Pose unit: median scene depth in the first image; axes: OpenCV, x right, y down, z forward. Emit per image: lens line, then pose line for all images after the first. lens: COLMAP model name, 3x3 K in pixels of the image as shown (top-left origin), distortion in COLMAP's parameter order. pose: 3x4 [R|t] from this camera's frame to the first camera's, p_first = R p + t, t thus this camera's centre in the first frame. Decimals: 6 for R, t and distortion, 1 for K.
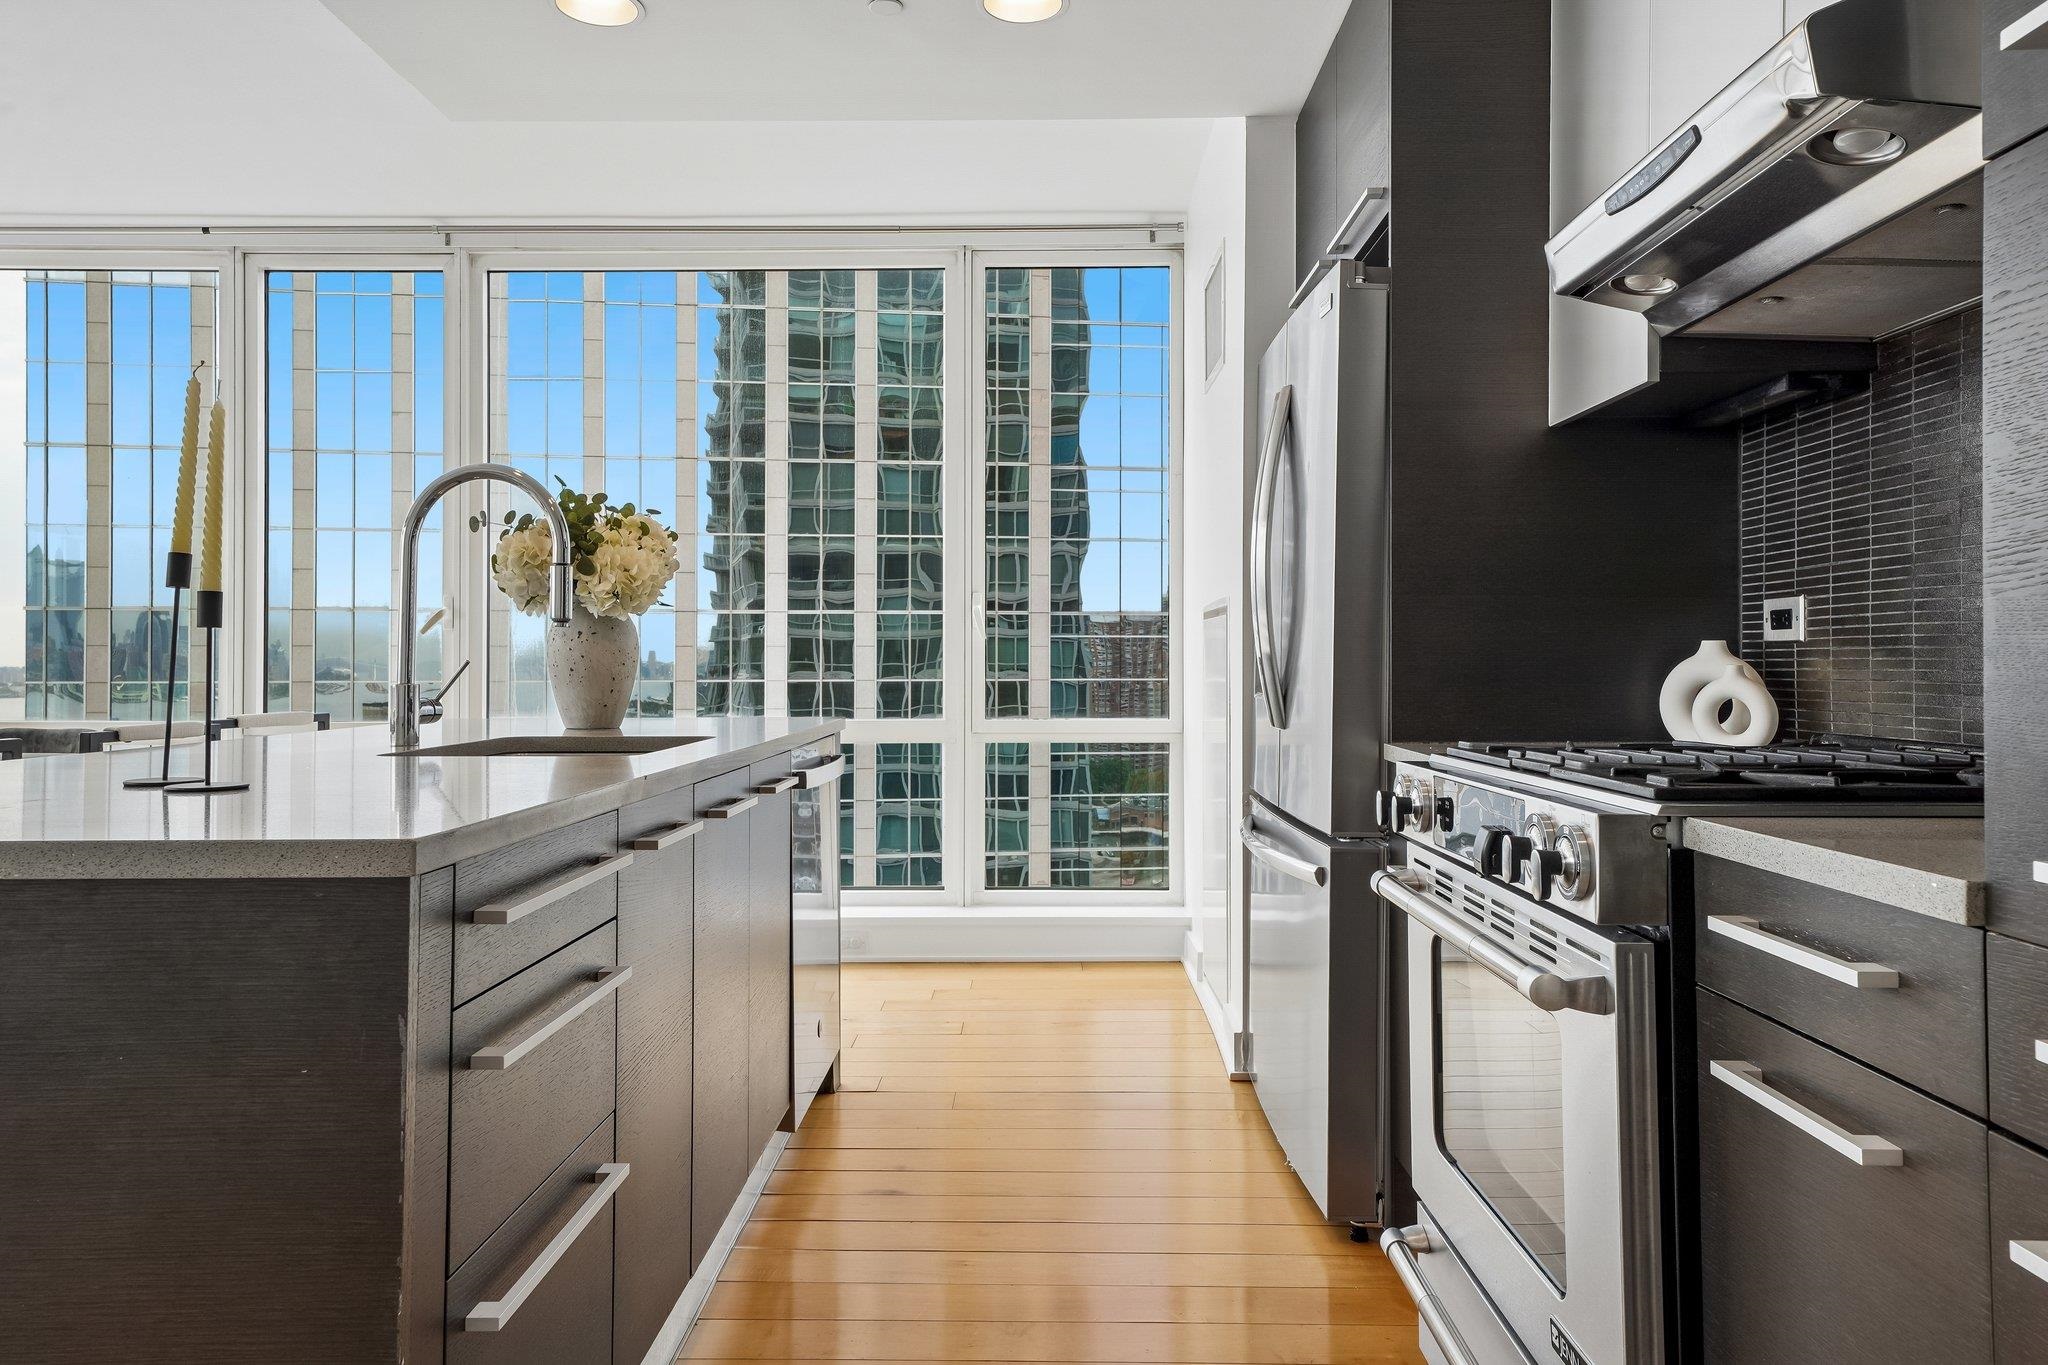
lens RADIAL K [[1359.6, 0, 1017.0], [0, 1359.6, 653.7], [0, 0, 1]] dist [0.034087, 0.000904]
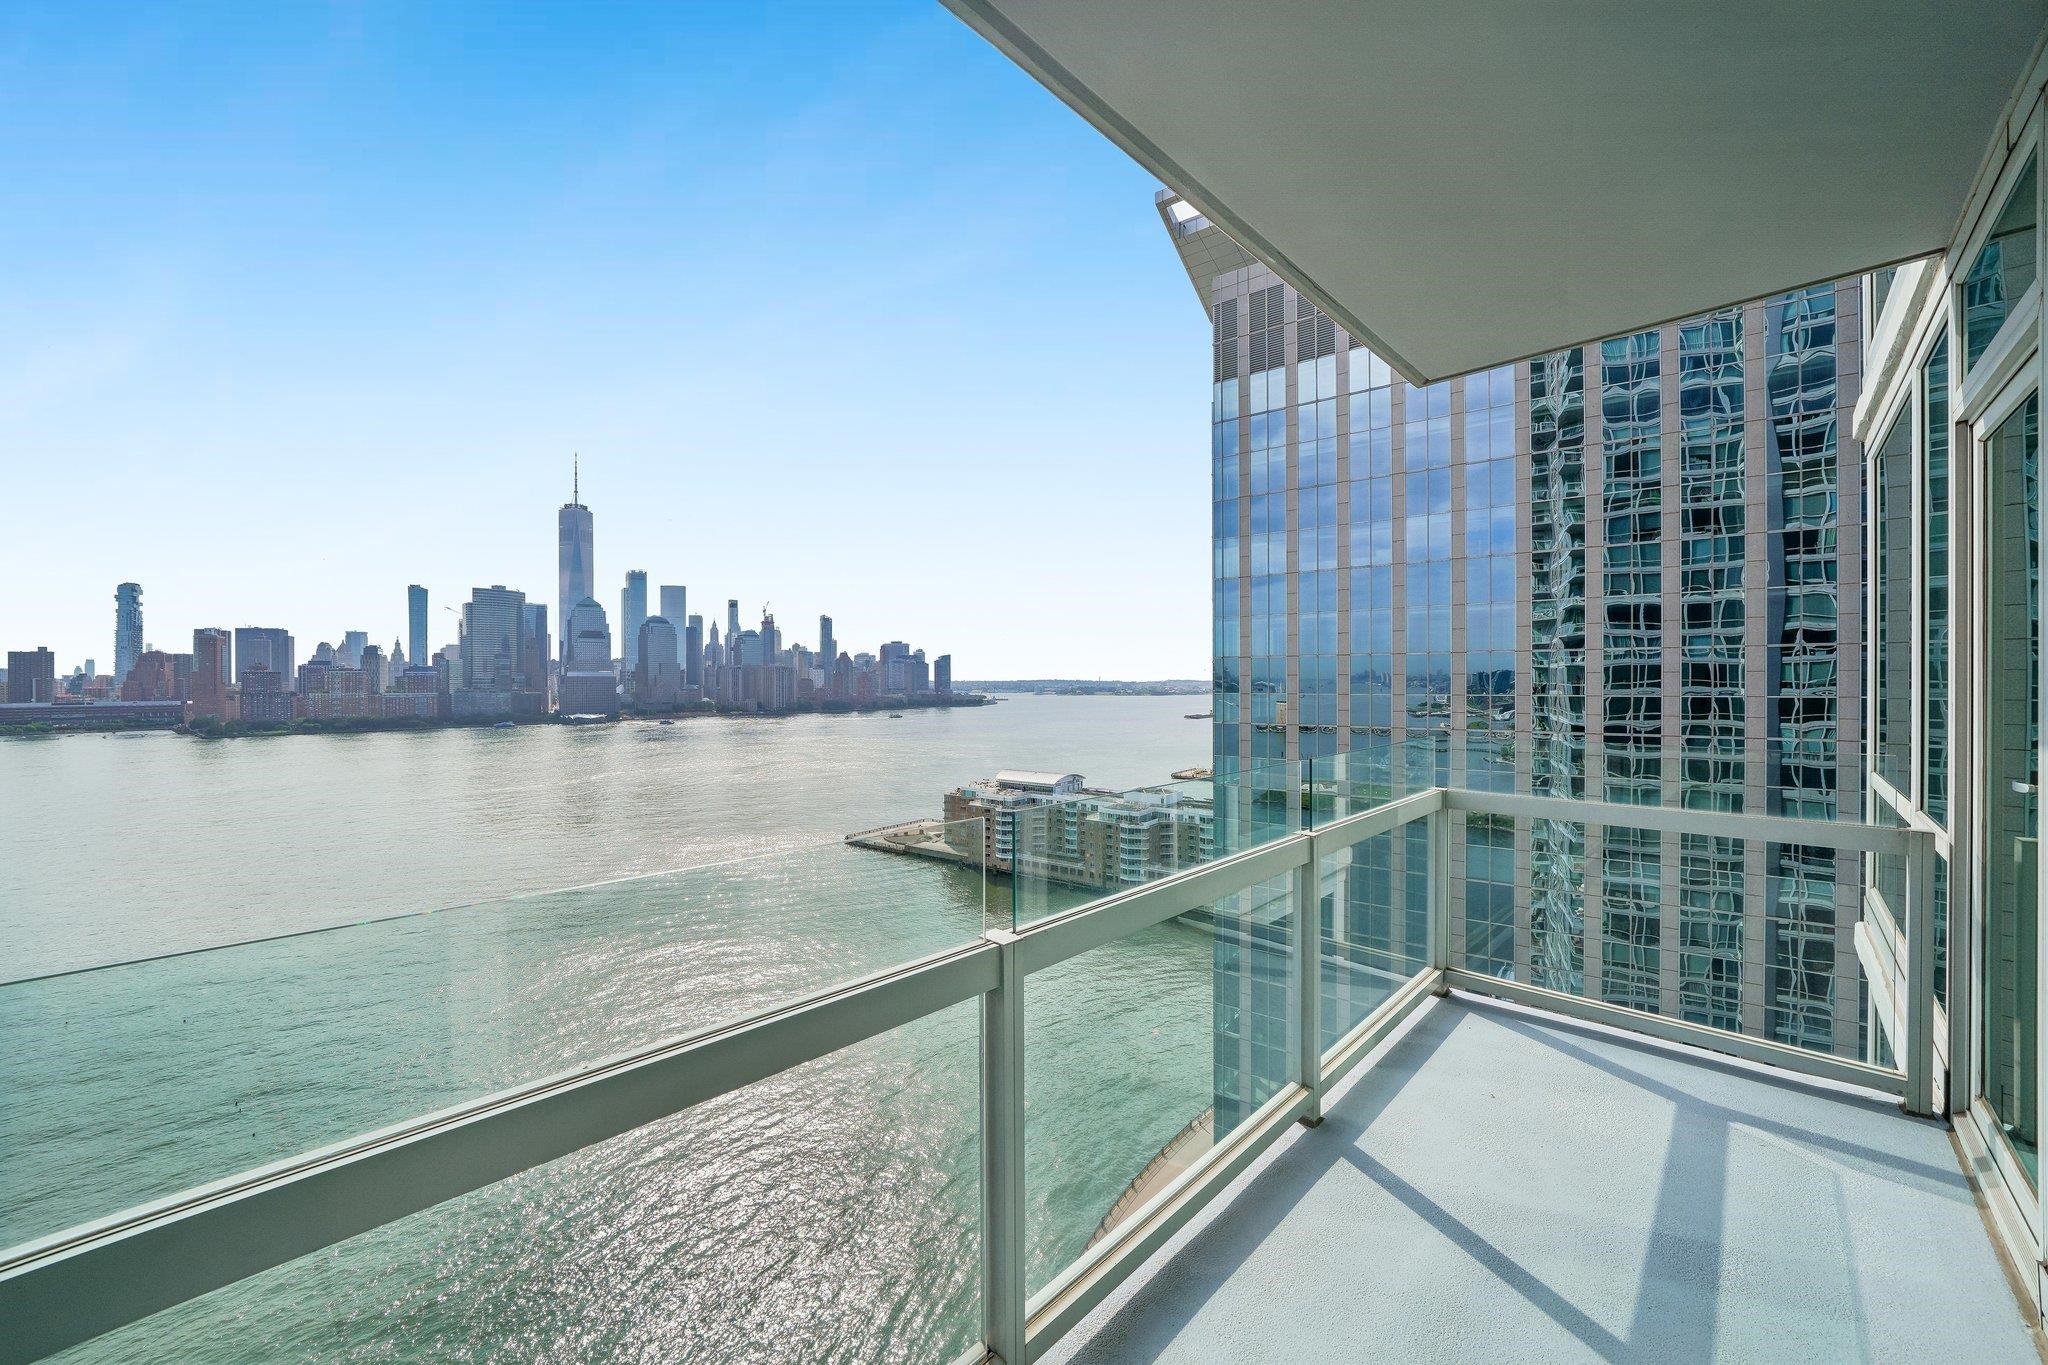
lens RADIAL K [[751.1, 0, 1022.6], [0, 751.1, 684.0], [0, 0, 1]] dist [-0.016912, 0.000311]
pose [[0.723904, 0.000997, -0.689900, -1.299033], [0.007553, 0.999928, 0.009371, -0.060114], [0.689859, -0.011994, 0.723844, -0.227214]]
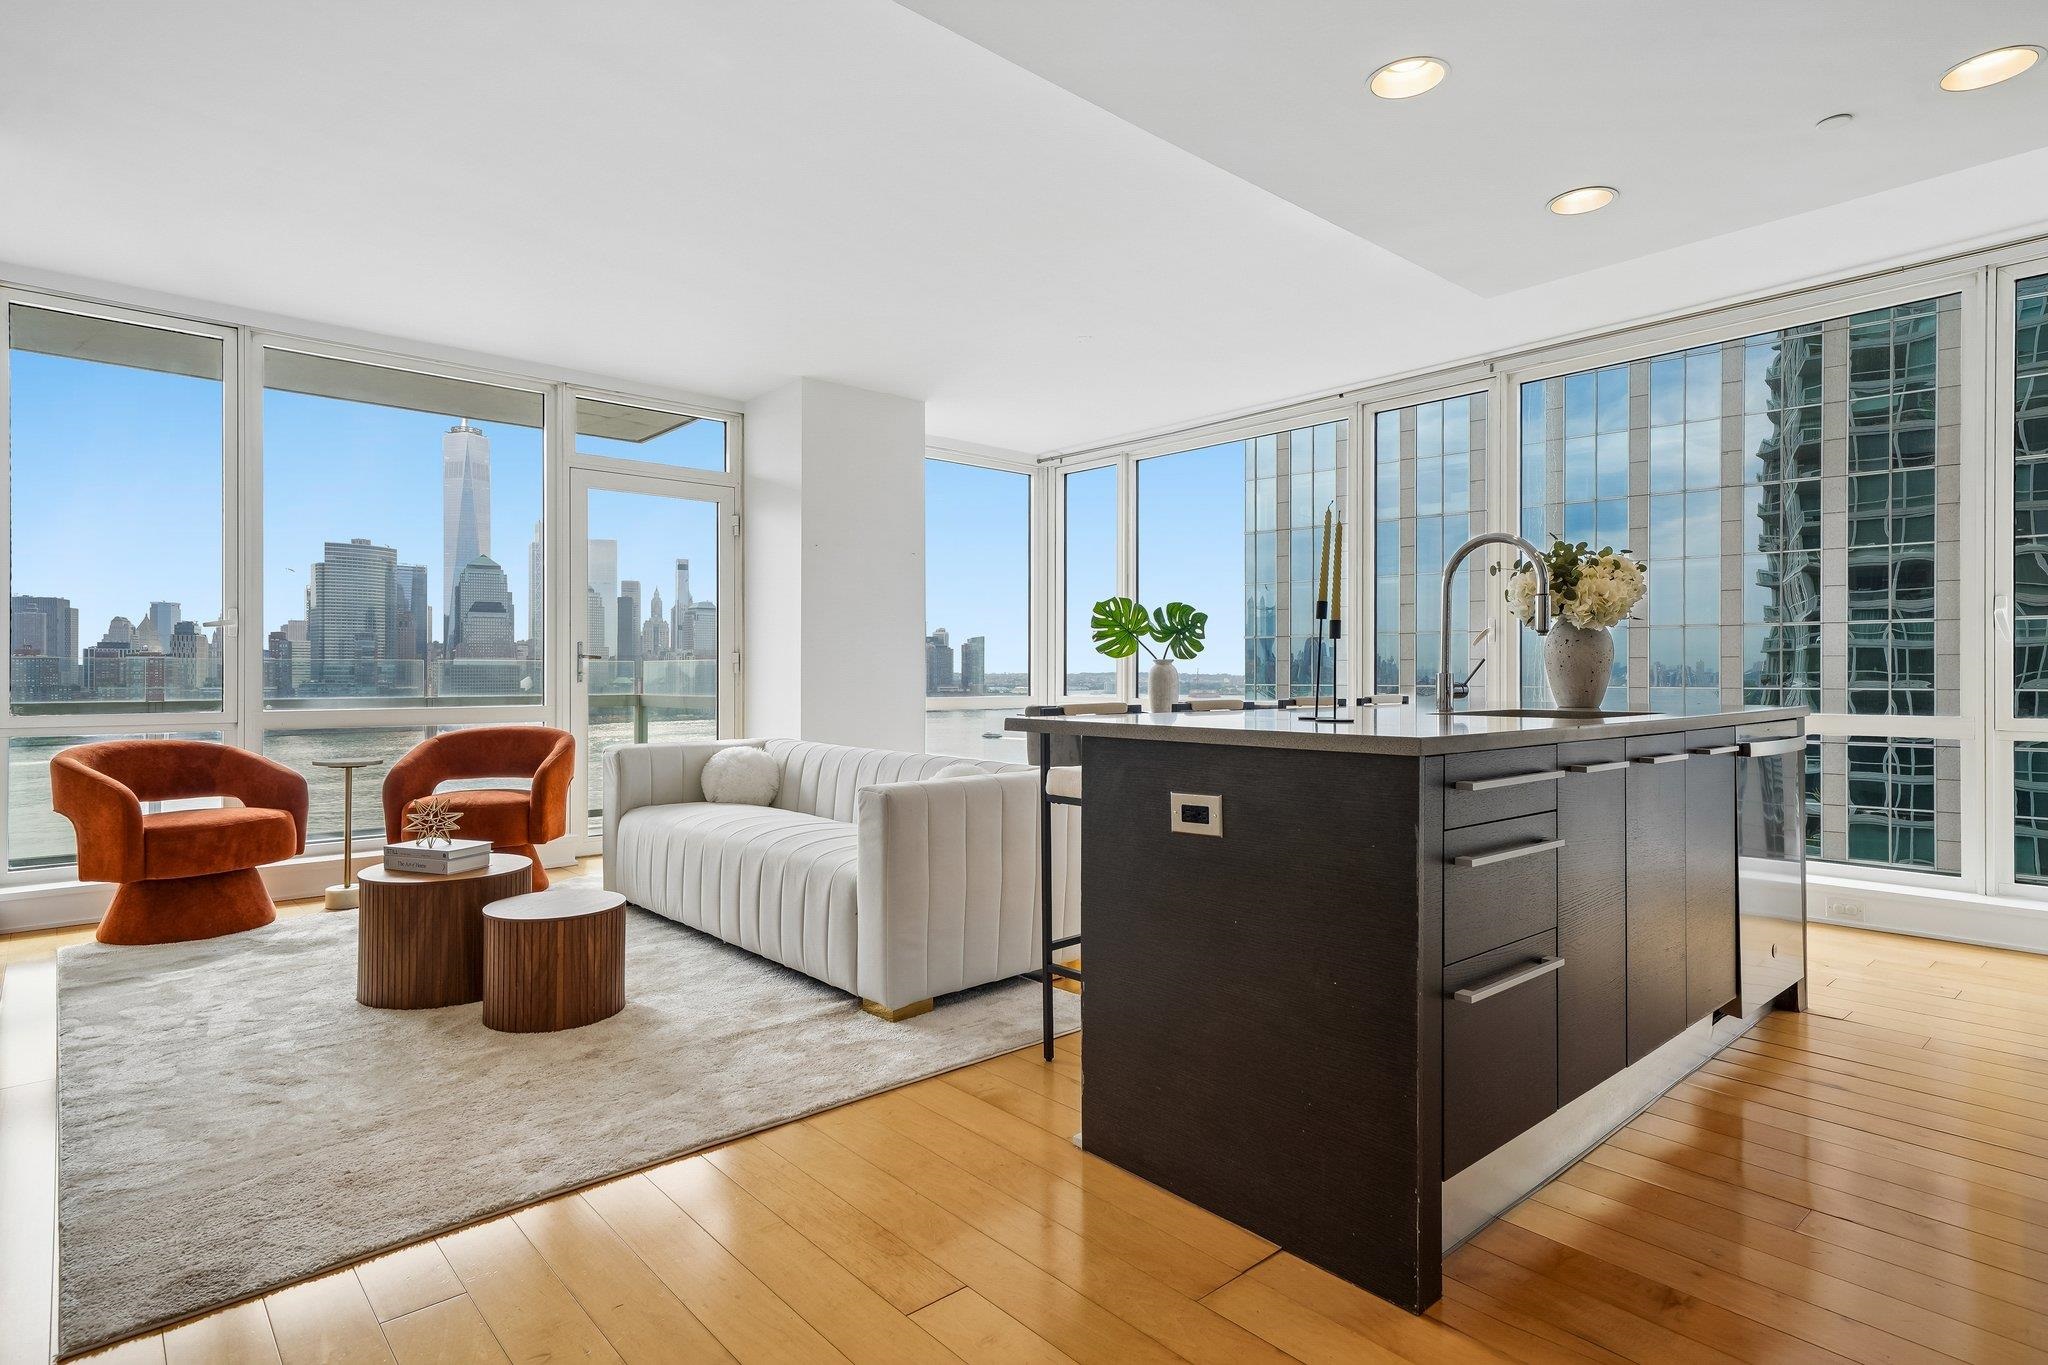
lens RADIAL K [[1069.1, 0, 1028.5], [0, 1069.1, 667.1], [0, 0, 1]] dist [0.017570, 0.002628]
pose [[0.681378, -0.004304, -0.731919, 0.070203], [0.005213, 0.999986, -0.001027, 0.006245], [0.731913, -0.003116, 0.681391, -0.108486]]
